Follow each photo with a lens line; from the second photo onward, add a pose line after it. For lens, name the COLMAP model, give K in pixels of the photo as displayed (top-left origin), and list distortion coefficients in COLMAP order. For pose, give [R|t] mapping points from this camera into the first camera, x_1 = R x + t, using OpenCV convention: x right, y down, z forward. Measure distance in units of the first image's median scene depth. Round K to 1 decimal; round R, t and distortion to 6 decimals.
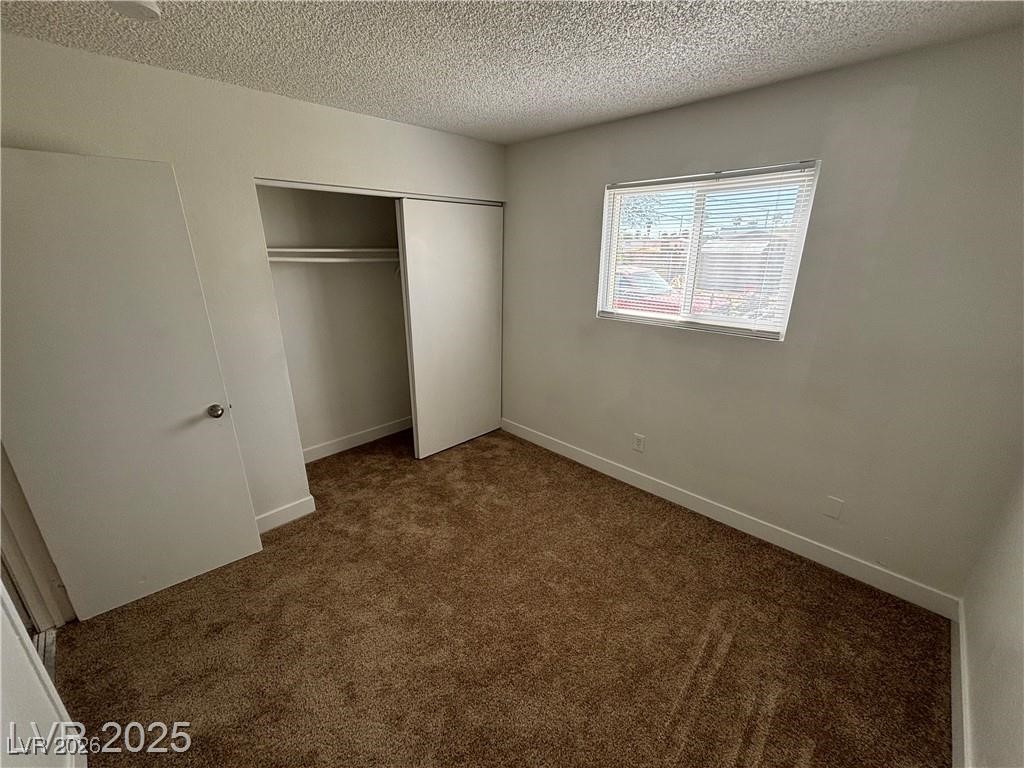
lens RADIAL K [[411.3, 0, 512.0], [0, 411.3, 384.0], [0, 0, 1]] dist [0.003846, -0.000512]
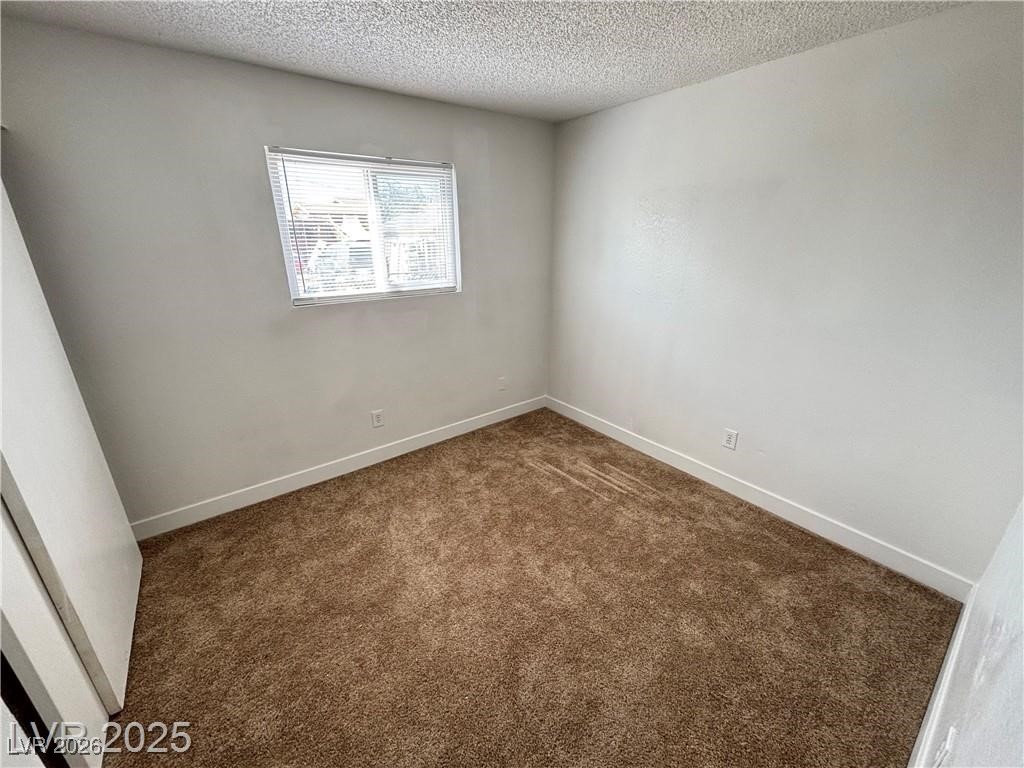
lens RADIAL K [[411.3, 0, 512.0], [0, 411.3, 384.0], [0, 0, 1]] dist [0.003846, -0.000512]
pose [[0.141990, -0.341860, 0.928962, -0.601030], [0.323608, 0.902935, 0.282819, -0.123272], [-0.935477, 0.260462, 0.238837, 0.451033]]
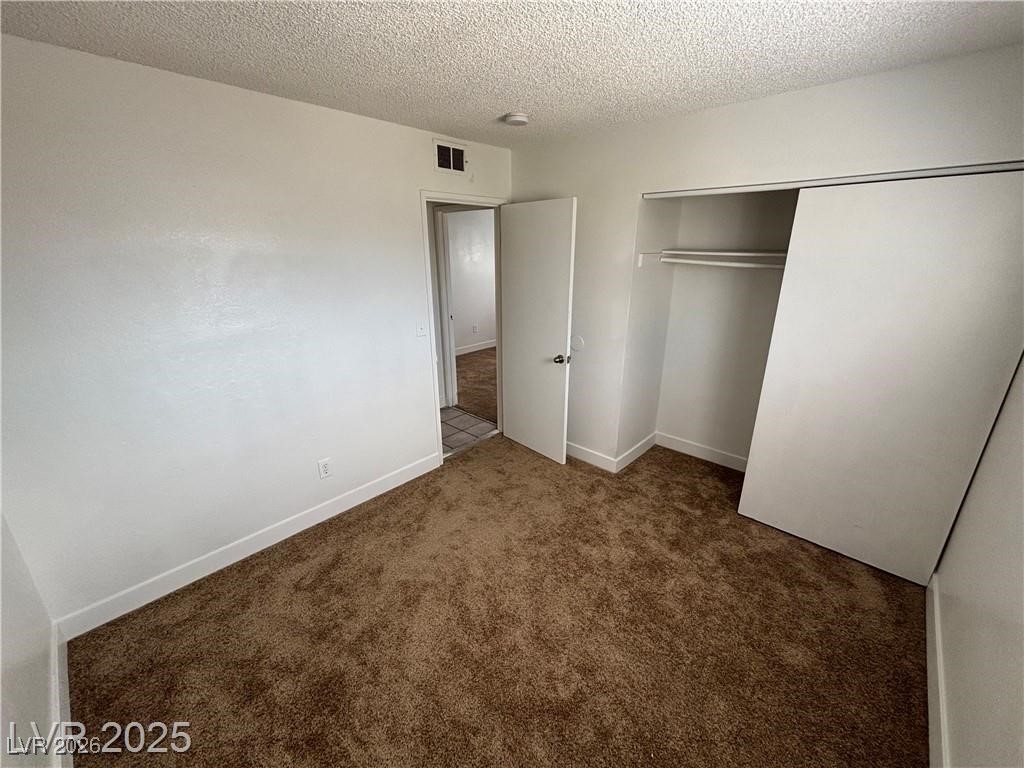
lens RADIAL K [[411.3, 0, 512.0], [0, 411.3, 384.0], [0, 0, 1]] dist [0.003846, -0.000512]
pose [[0.028671, 0.319271, -0.947230, 0.554238], [-0.309981, 0.903743, 0.295230, -0.182218], [0.950310, 0.285158, 0.124879, 0.496544]]
